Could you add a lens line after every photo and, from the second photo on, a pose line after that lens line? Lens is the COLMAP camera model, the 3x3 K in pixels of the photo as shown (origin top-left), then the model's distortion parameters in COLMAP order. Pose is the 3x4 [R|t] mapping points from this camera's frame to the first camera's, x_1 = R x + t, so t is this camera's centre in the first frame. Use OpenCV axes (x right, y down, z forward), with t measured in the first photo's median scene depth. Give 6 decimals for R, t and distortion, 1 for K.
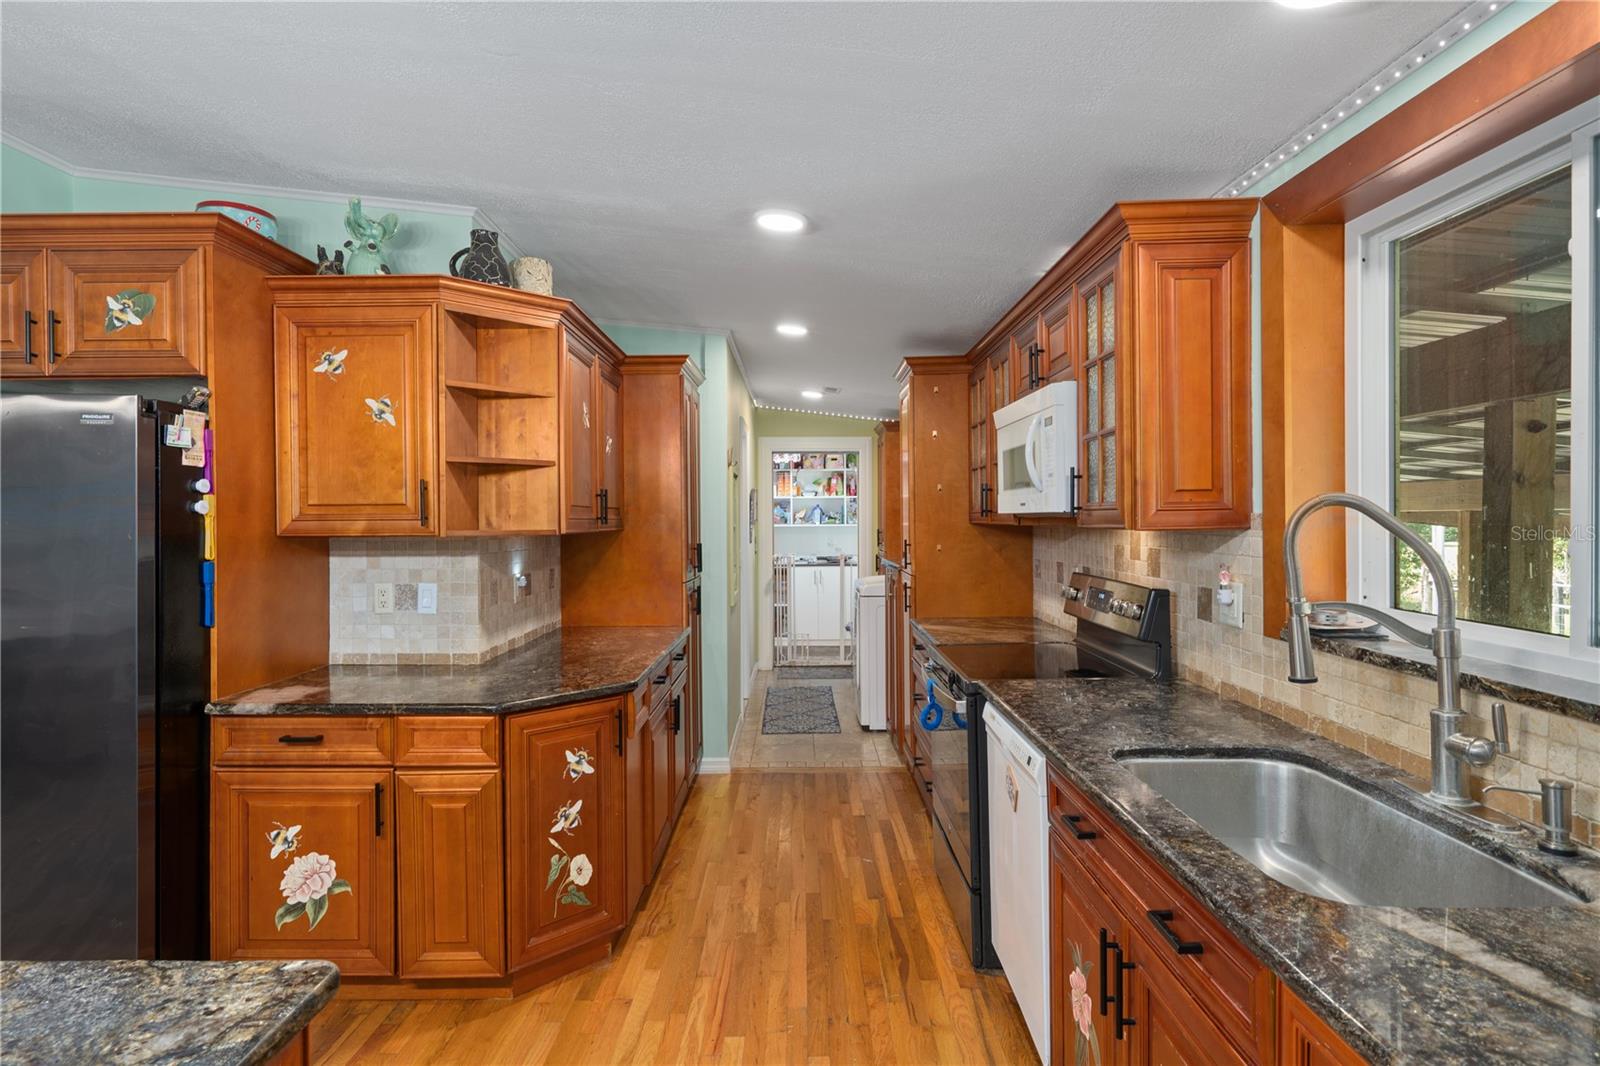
lens RADIAL K [[838.1, 0, 791.6], [0, 838.1, 526.9], [0, 0, 1]] dist [0.004476, 0.001506]
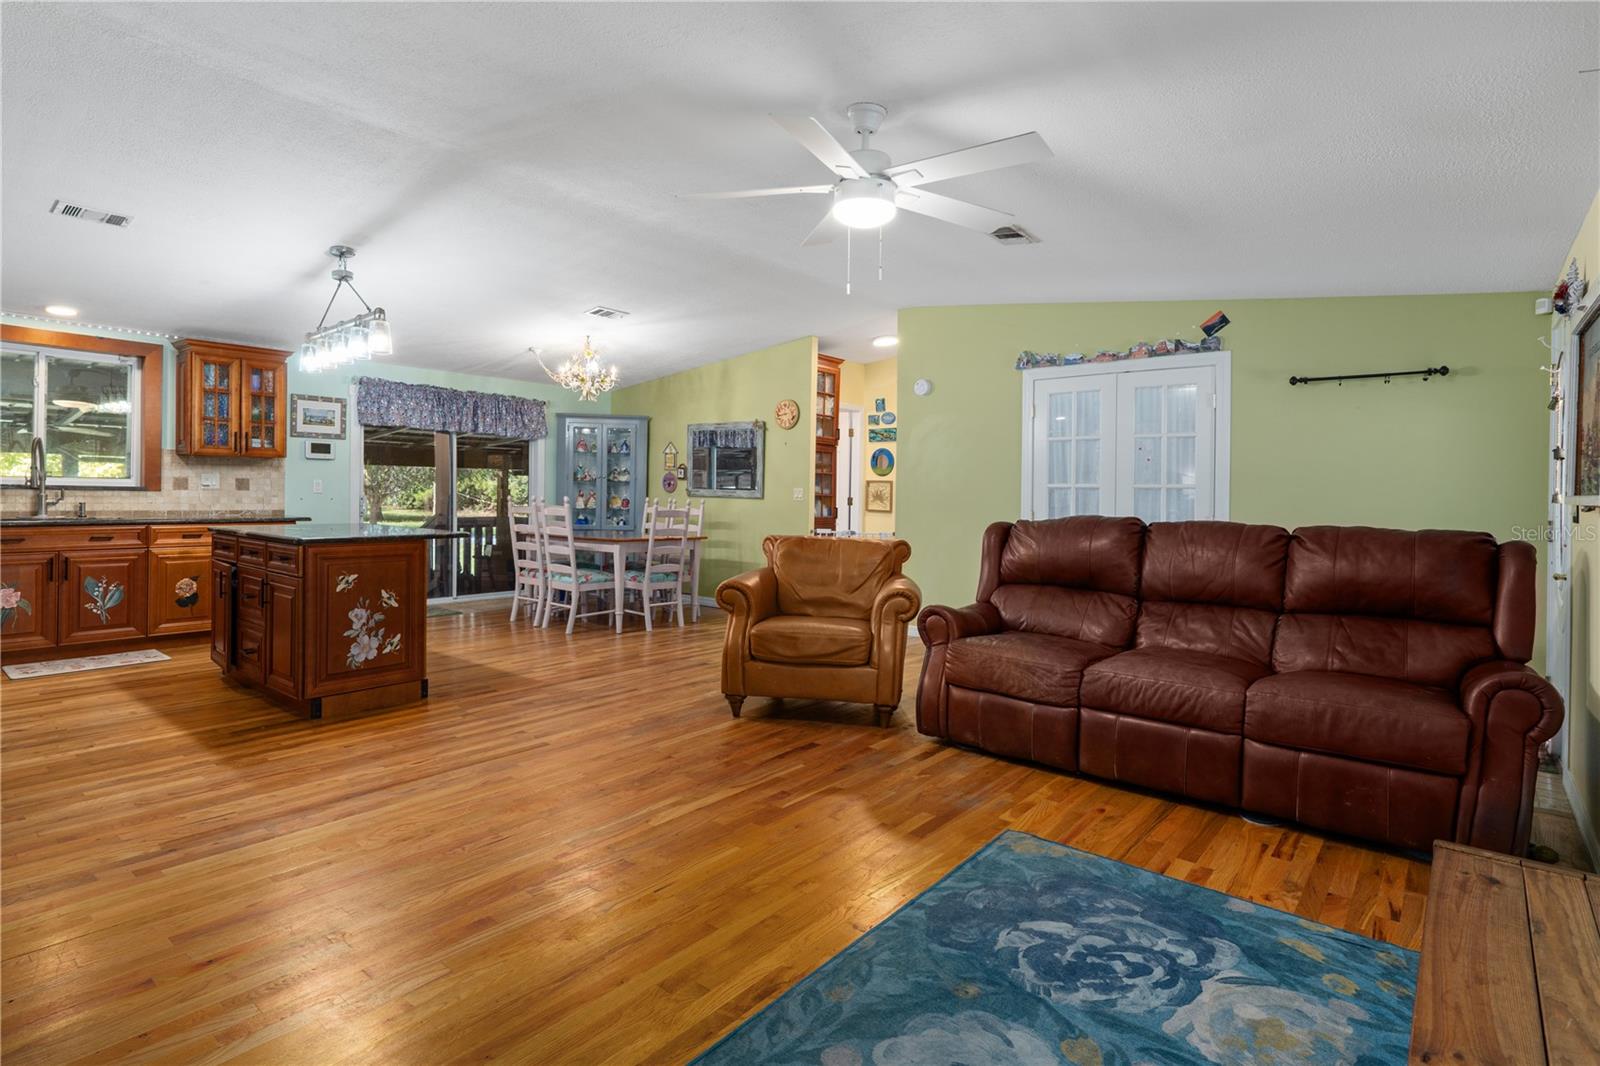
lens RADIAL K [[803.9, 0, 807.9], [0, 803.9, 512.7], [0, 0, 1]] dist [0.001314, 0.001387]
pose [[-0.789466, -0.020929, 0.613437, -2.322668], [-0.003701, 0.999563, 0.029340, 0.096302], [-0.613783, 0.020892, -0.789198, 0.944100]]
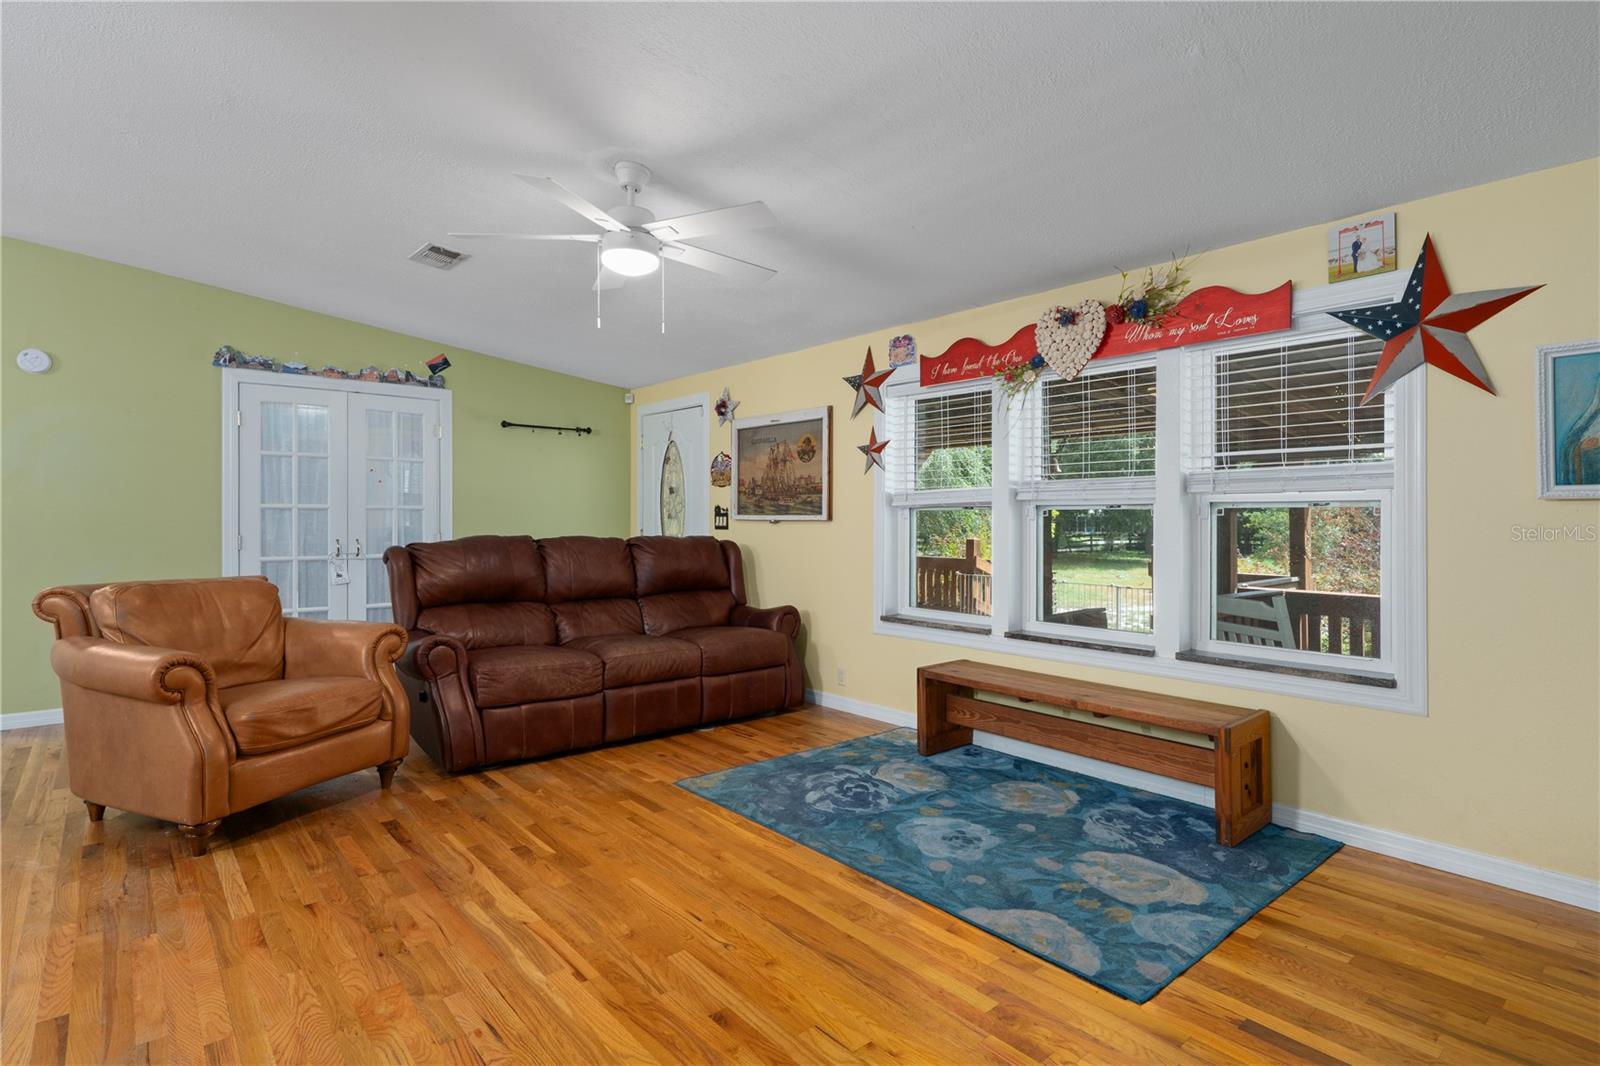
lens RADIAL K [[801.5, 0, 780.0], [0, 801.5, 522.5], [0, 0, 1]] dist [-0.003276, 0.000220]
pose [[-0.754374, 0.006044, -0.656417, -1.172192], [-0.005282, 0.999869, 0.015277, 0.088890], [0.656424, 0.014992, -0.754243, 1.069099]]
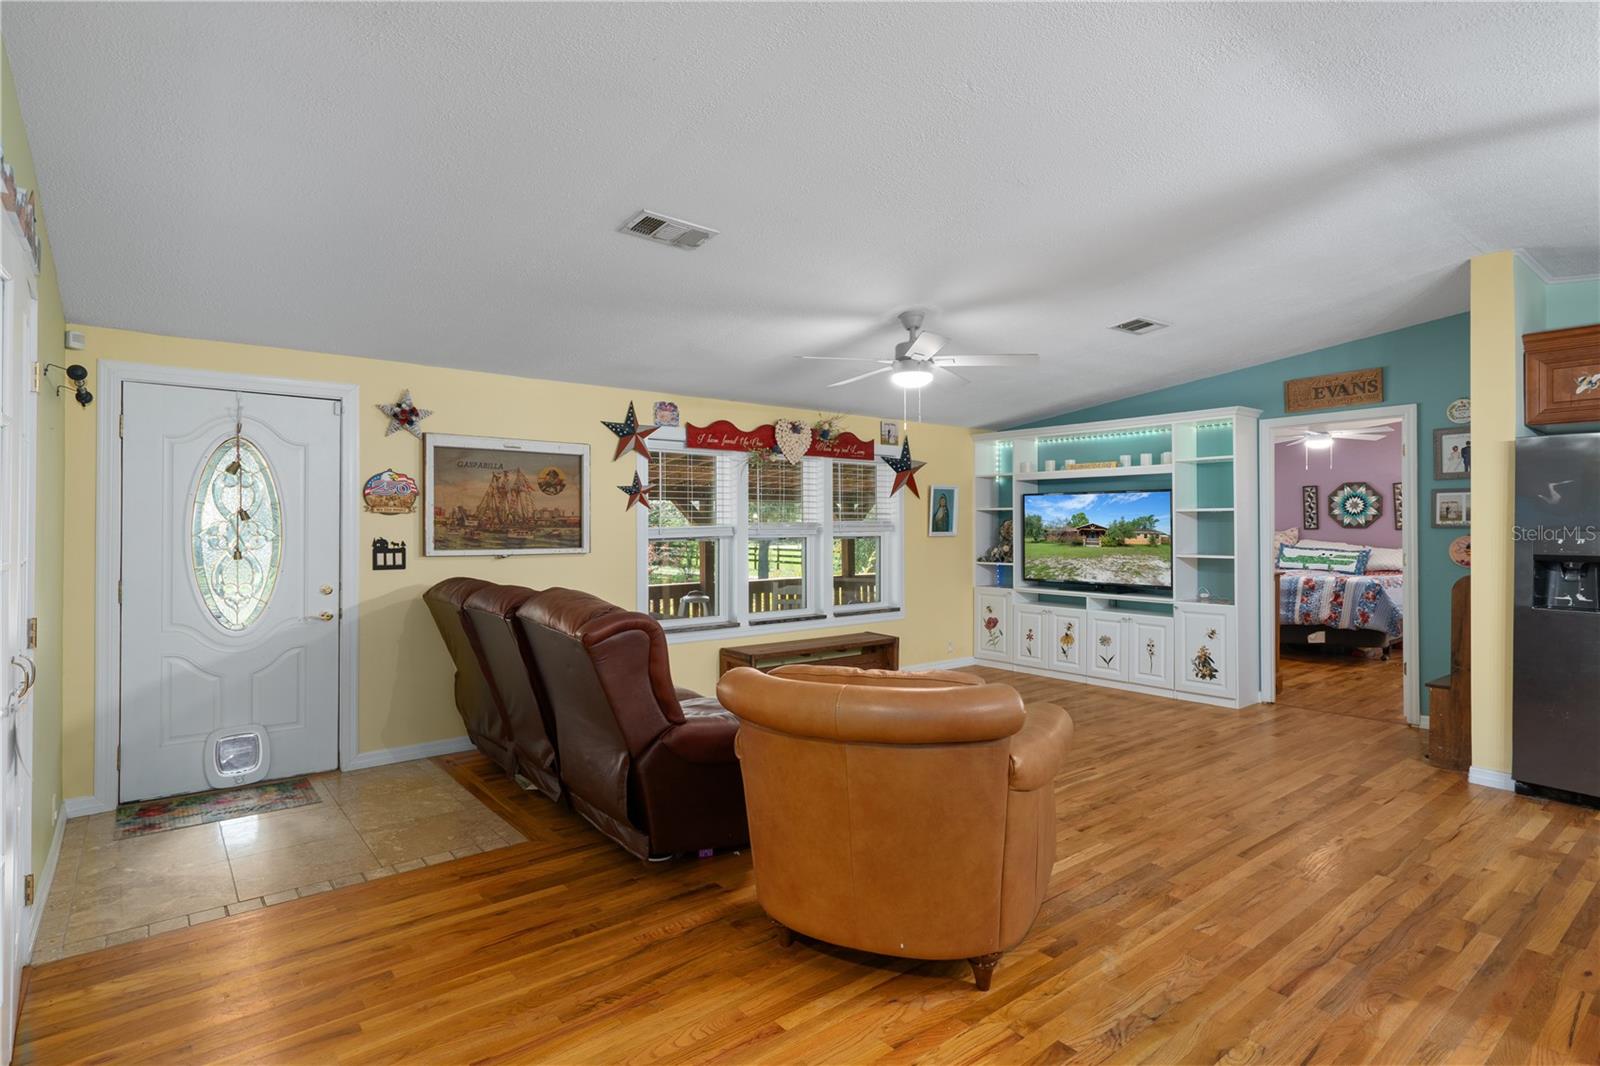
lens RADIAL K [[803.9, 0, 807.9], [0, 803.9, 512.7], [0, 0, 1]] dist [0.001314, 0.001387]
pose [[0.639305, -0.007501, -0.768917, -0.627593], [-0.009381, 0.999802, -0.017553, 0.043949], [0.768896, 0.018435, 0.639108, -1.074089]]
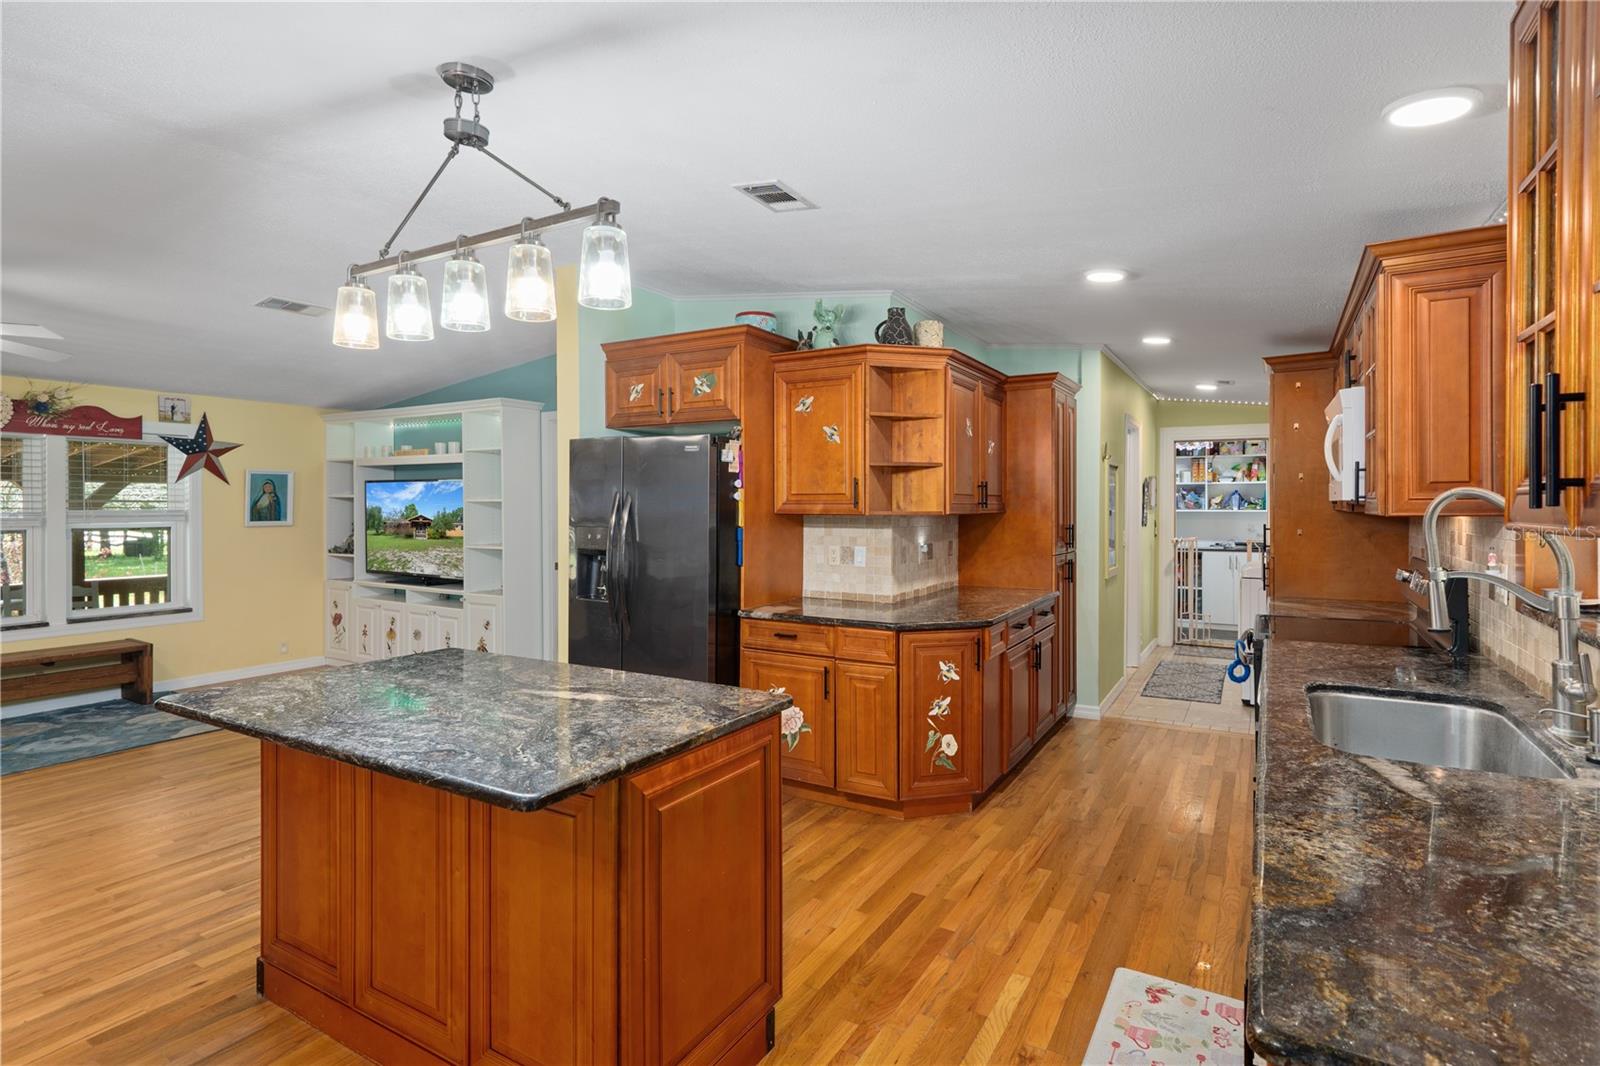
lens RADIAL K [[803.9, 0, 807.9], [0, 803.9, 512.7], [0, 0, 1]] dist [0.001314, 0.001387]
pose [[0.871804, 0.011166, -0.489728, 0.203543], [-0.009744, 0.999938, 0.005452, 0.000564], [0.489759, 0.000019, 0.871858, -0.322095]]
